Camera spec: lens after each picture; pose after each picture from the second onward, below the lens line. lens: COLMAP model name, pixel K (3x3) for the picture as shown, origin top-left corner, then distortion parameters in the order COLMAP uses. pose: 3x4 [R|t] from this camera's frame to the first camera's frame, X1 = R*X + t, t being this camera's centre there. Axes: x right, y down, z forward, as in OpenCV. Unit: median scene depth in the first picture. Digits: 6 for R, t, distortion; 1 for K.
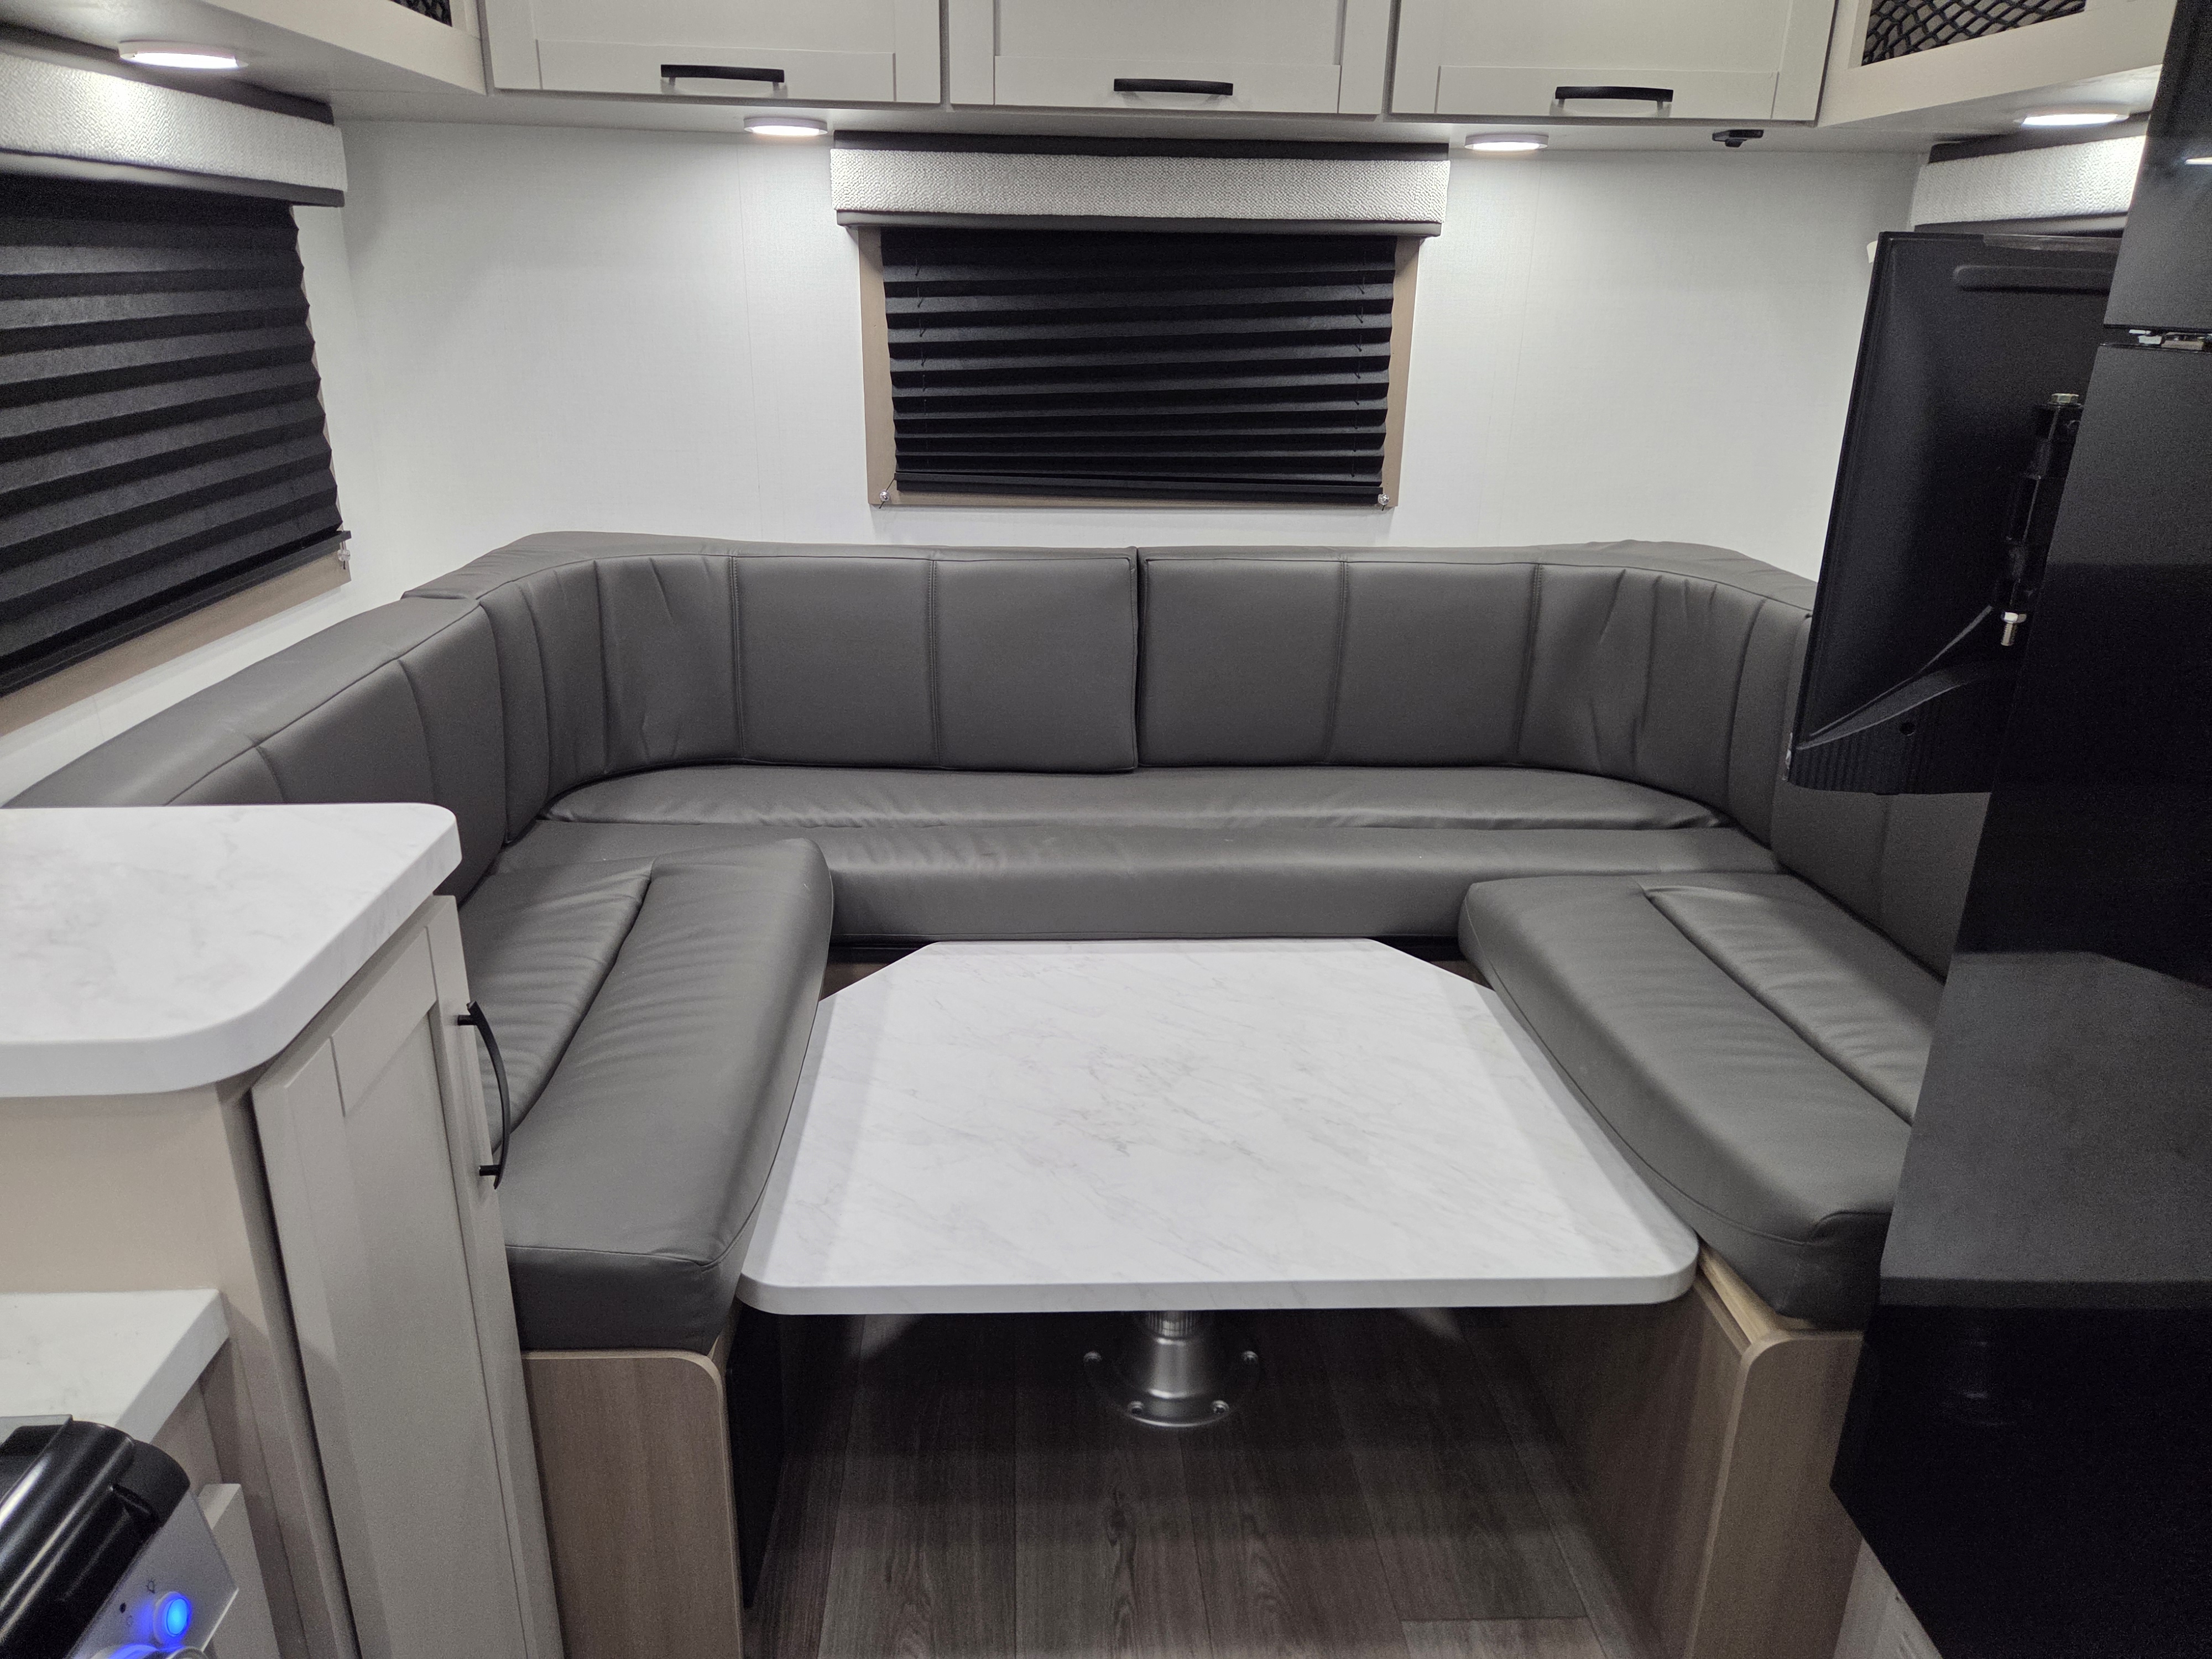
lens RADIAL K [[1486.4, 0, 1104.7], [0, 1486.4, 820.2], [0, 0, 1]] dist [0.063743, -0.062510]
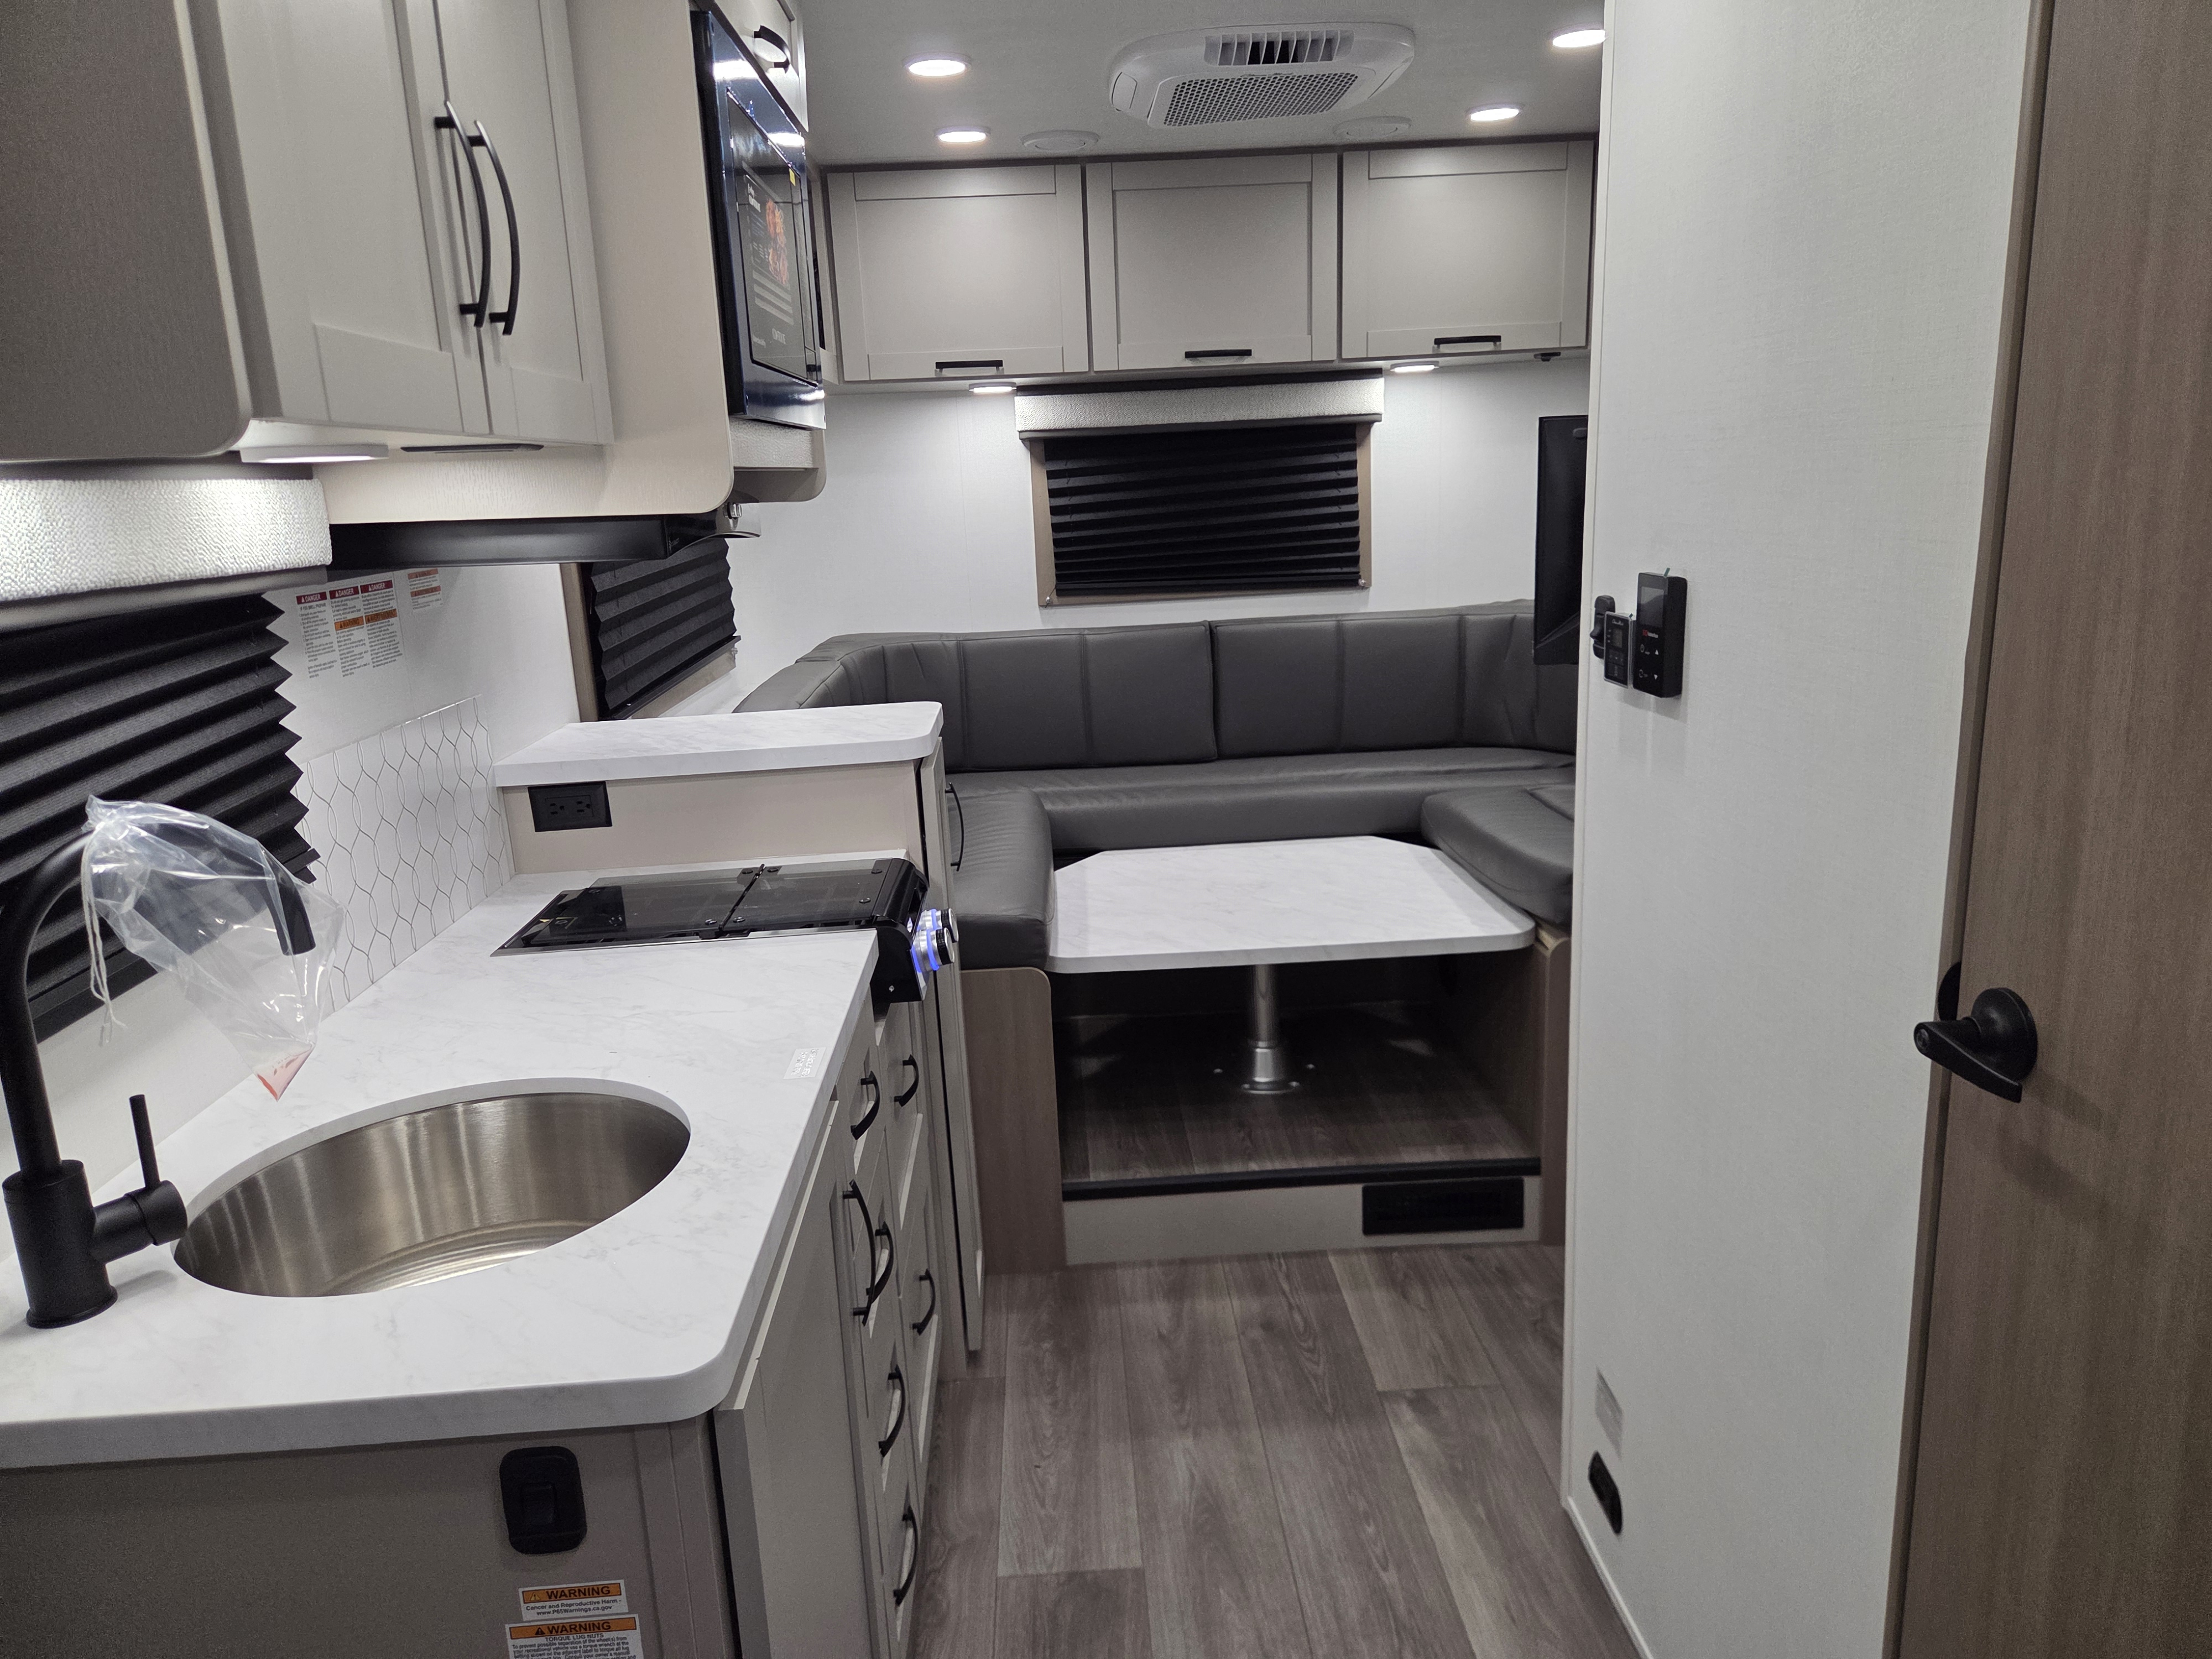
lens RADIAL K [[1486.4, 0, 1104.7], [0, 1486.4, 820.2], [0, 0, 1]] dist [0.063743, -0.062510]
pose [[0.997896, -0.058315, -0.028330, -0.065326], [0.054787, 0.992149, -0.112426, 0.233733], [0.034664, 0.110637, 0.993256, -0.649893]]
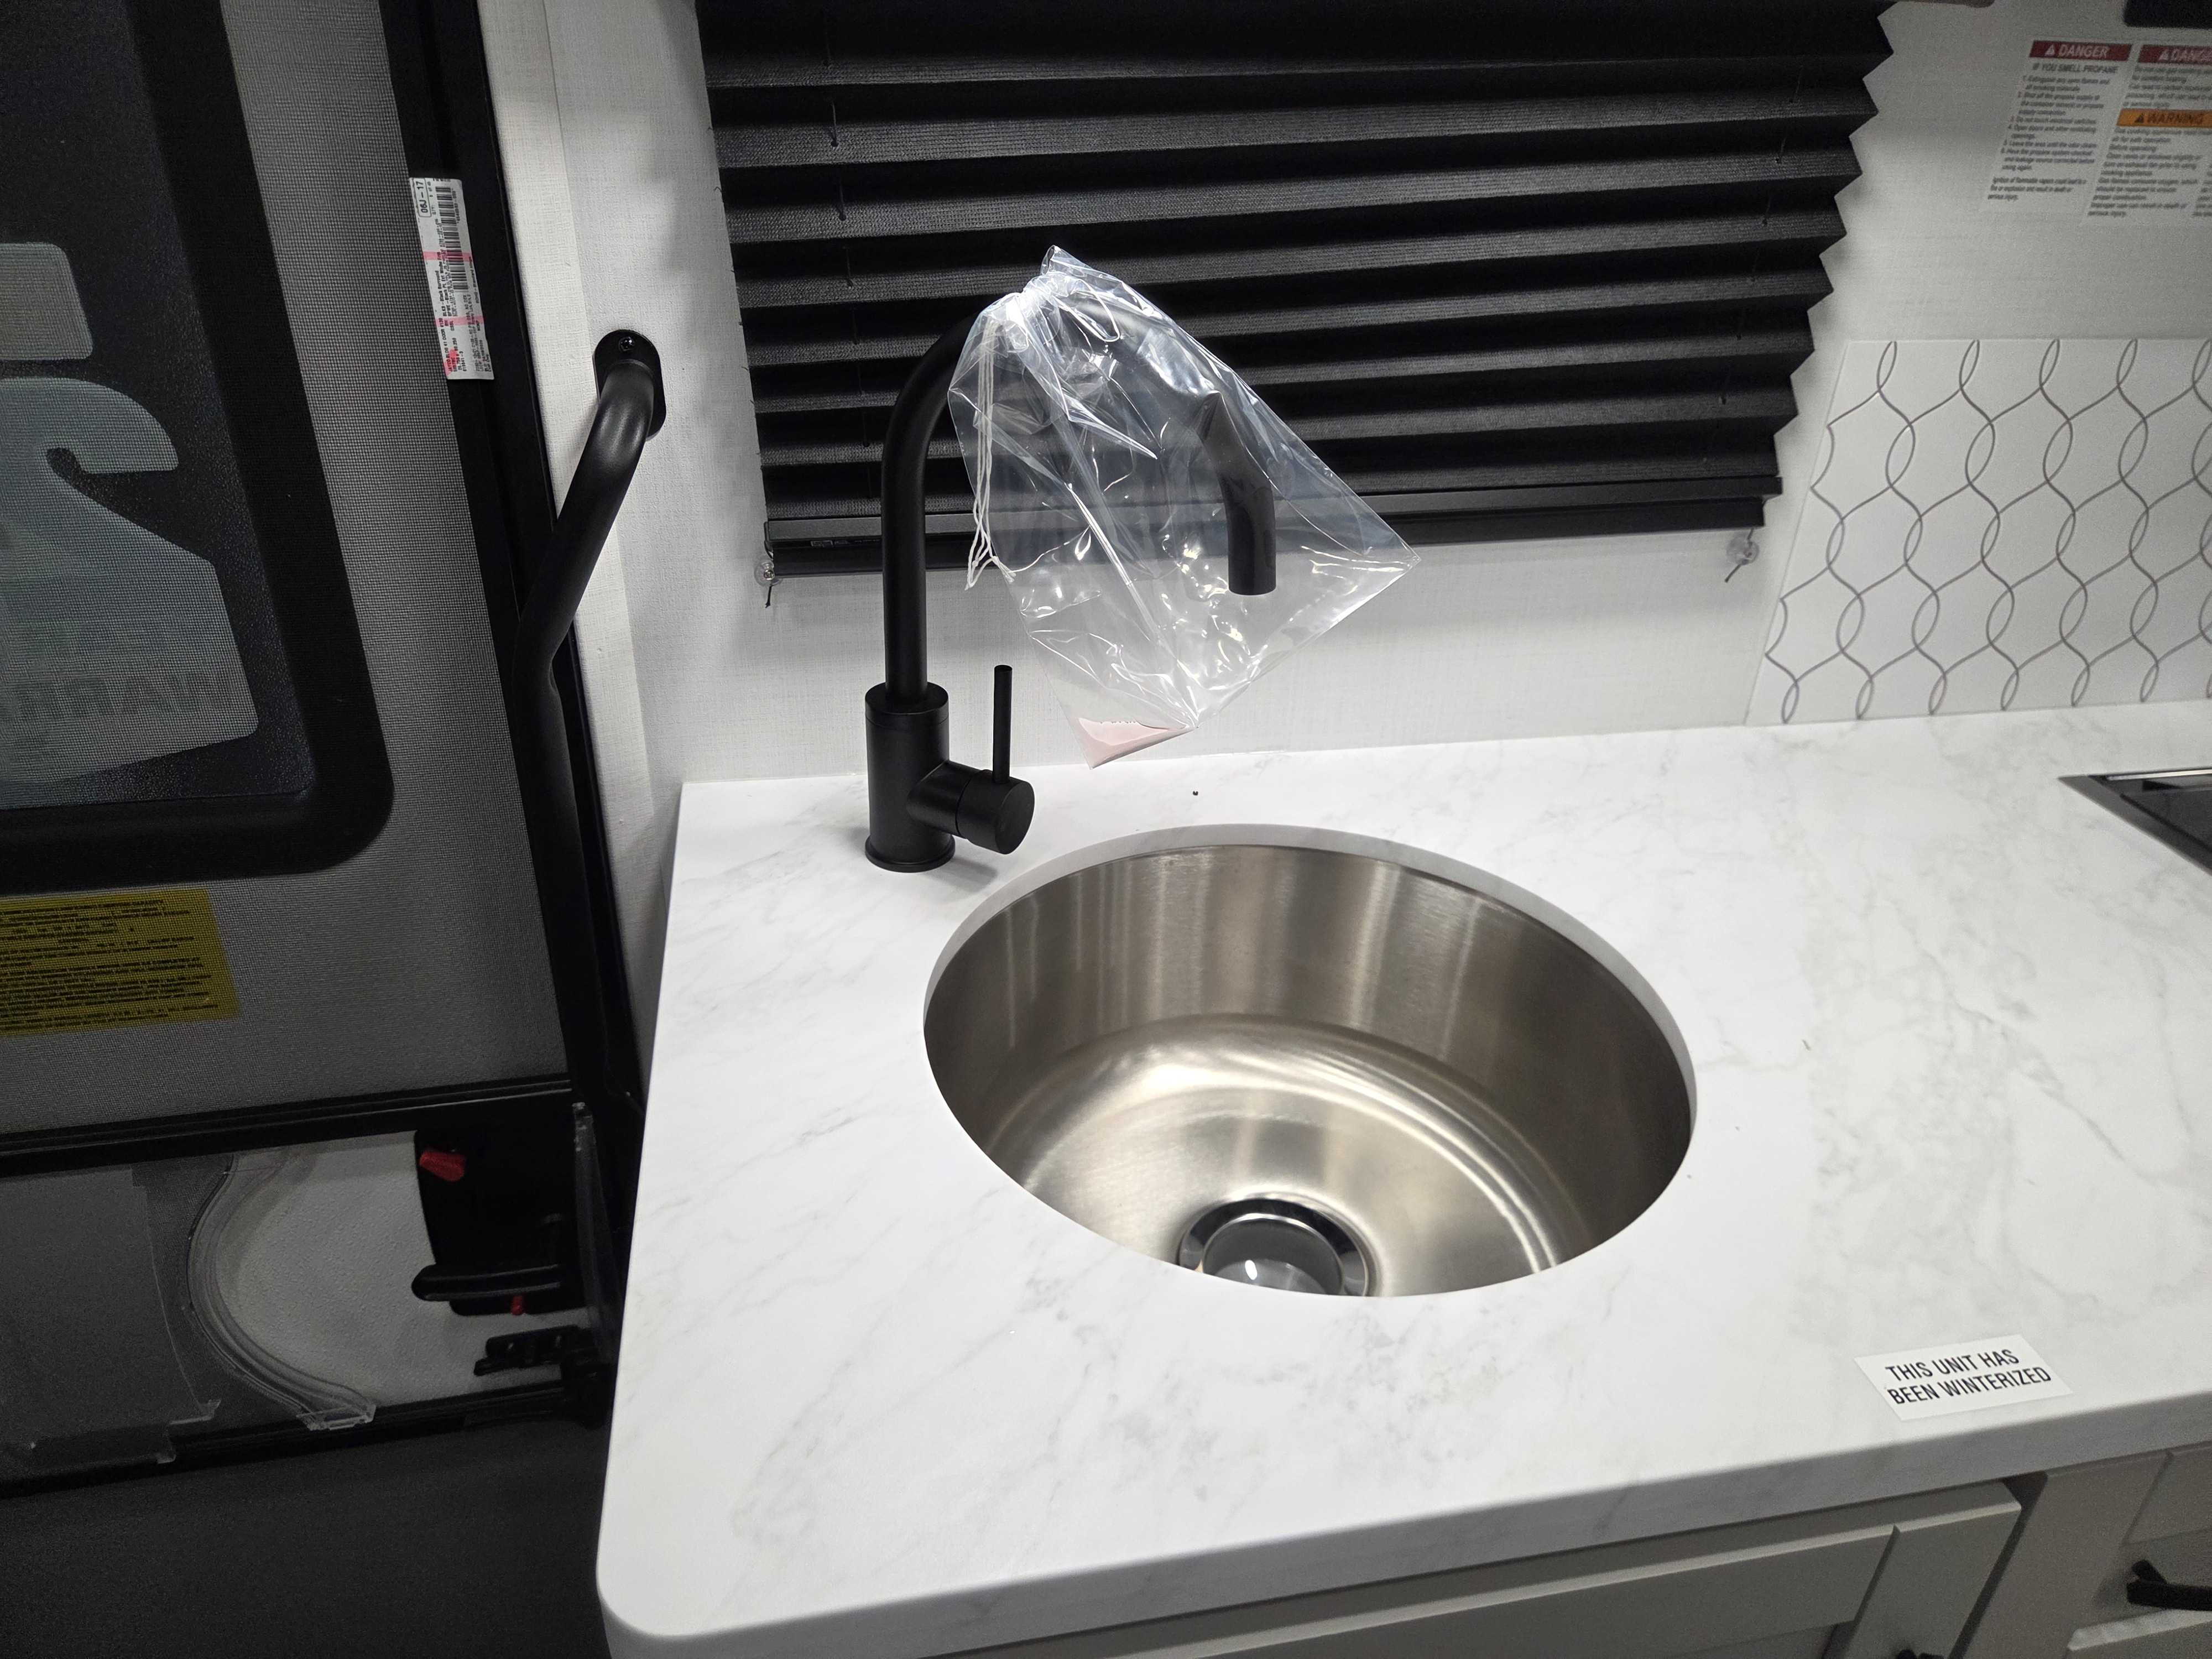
lens RADIAL K [[1486.4, 0, 1104.7], [0, 1486.4, 820.2], [0, 0, 1]] dist [0.063743, -0.062510]
pose [[0.144650, 0.483215, -0.863470, -0.058547], [-0.369187, 0.835987, 0.405988, 0.118972], [0.918029, 0.260056, 0.299322, -0.221997]]
